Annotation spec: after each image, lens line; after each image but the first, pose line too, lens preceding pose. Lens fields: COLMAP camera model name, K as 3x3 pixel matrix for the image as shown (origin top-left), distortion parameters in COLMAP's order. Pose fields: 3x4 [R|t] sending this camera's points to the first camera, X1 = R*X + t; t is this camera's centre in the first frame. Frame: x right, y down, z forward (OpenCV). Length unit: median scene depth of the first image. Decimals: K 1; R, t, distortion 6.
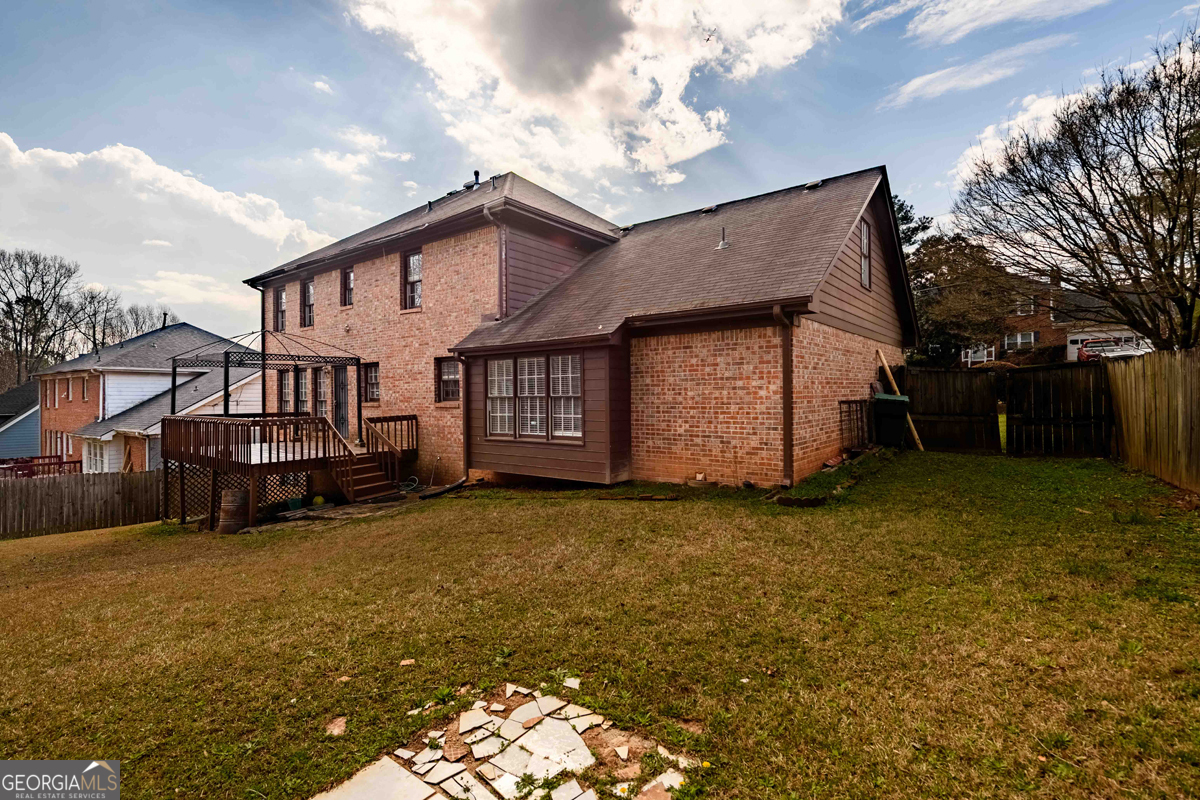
lens RADIAL K [[556.5, 0, 598.7], [0, 556.5, 394.2], [0, 0, 1]] dist [-0.002714, -0.000205]
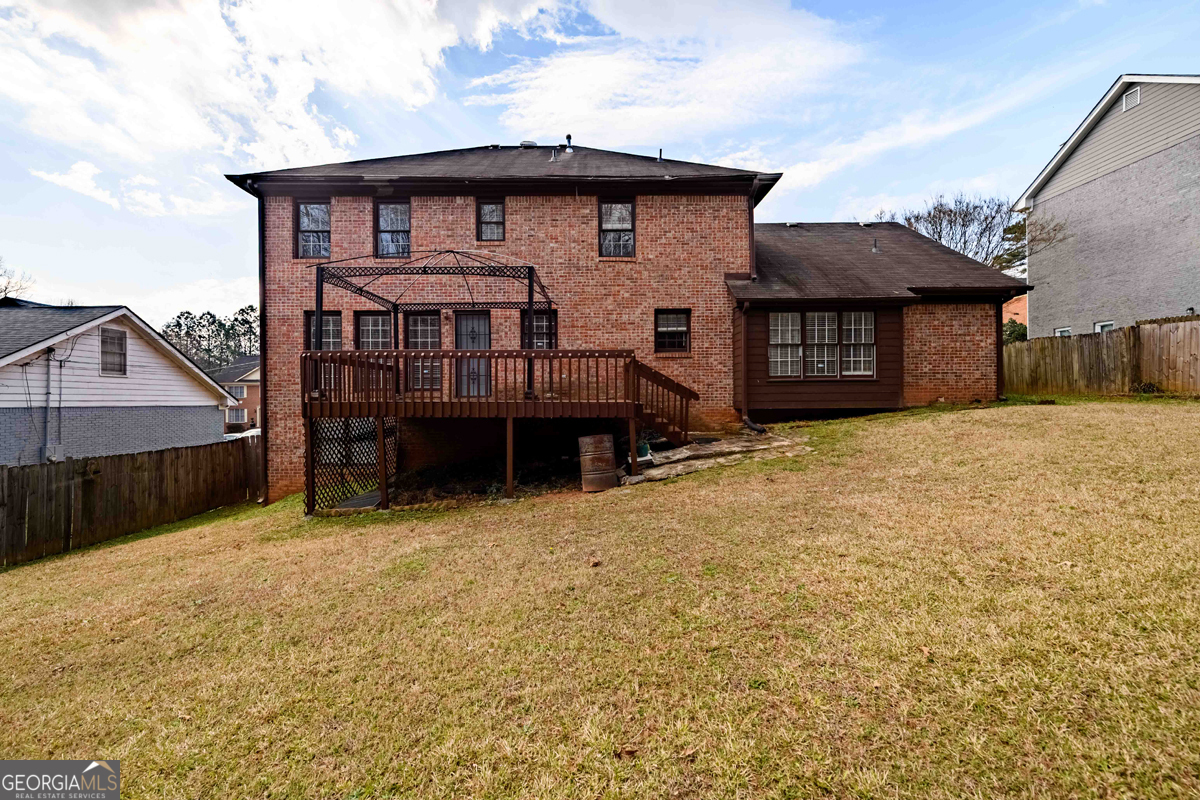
lens RADIAL K [[479.3, 0, 596.4], [0, 479.3, 397.2], [0, 0, 1]] dist [-0.001252, -0.000979]
pose [[0.789057, 0.004686, 0.614302, -1.122912], [-0.000167, 0.999973, -0.007414, 0.125834], [-0.614320, 0.005748, 0.789036, 0.458281]]
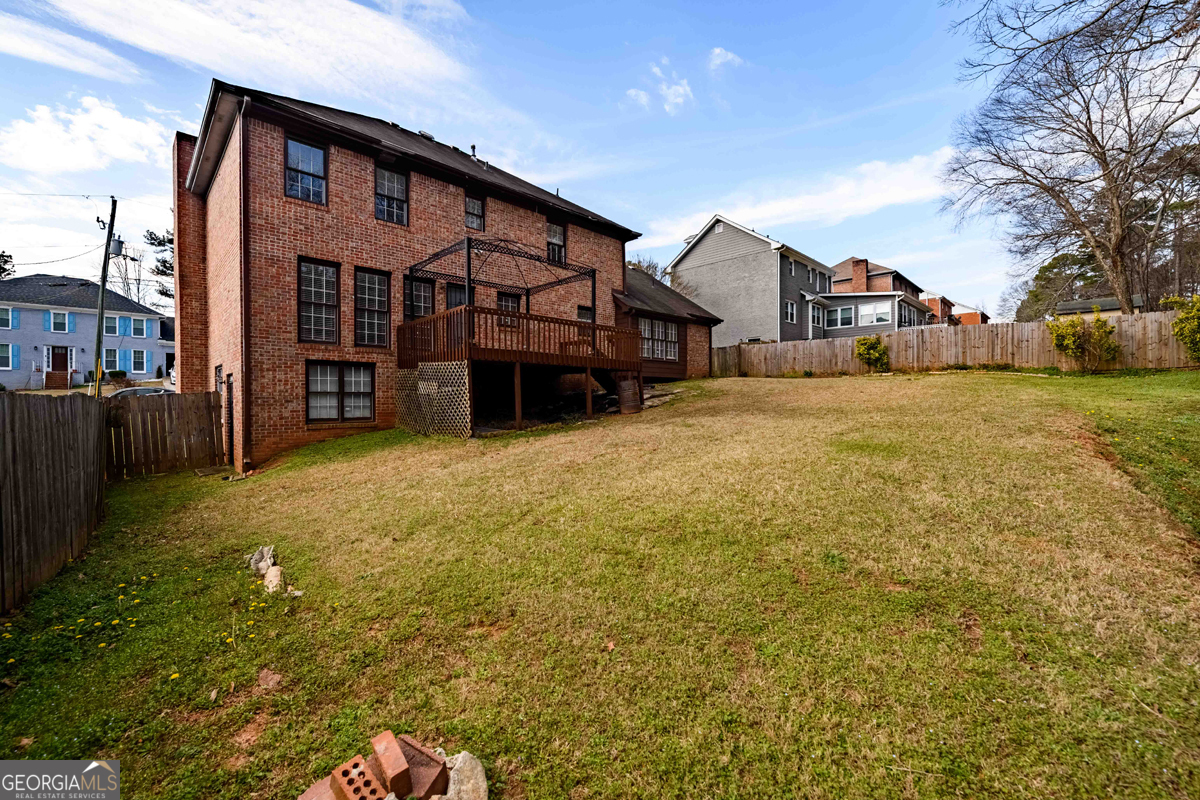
lens RADIAL K [[479.3, 0, 596.4], [0, 479.3, 397.2], [0, 0, 1]] dist [-0.001252, -0.000979]
pose [[0.145494, 0.010316, 0.989305, -1.877836], [0.002415, 0.999939, -0.010782, 0.234100], [-0.989356, 0.003958, 0.145460, 0.940382]]
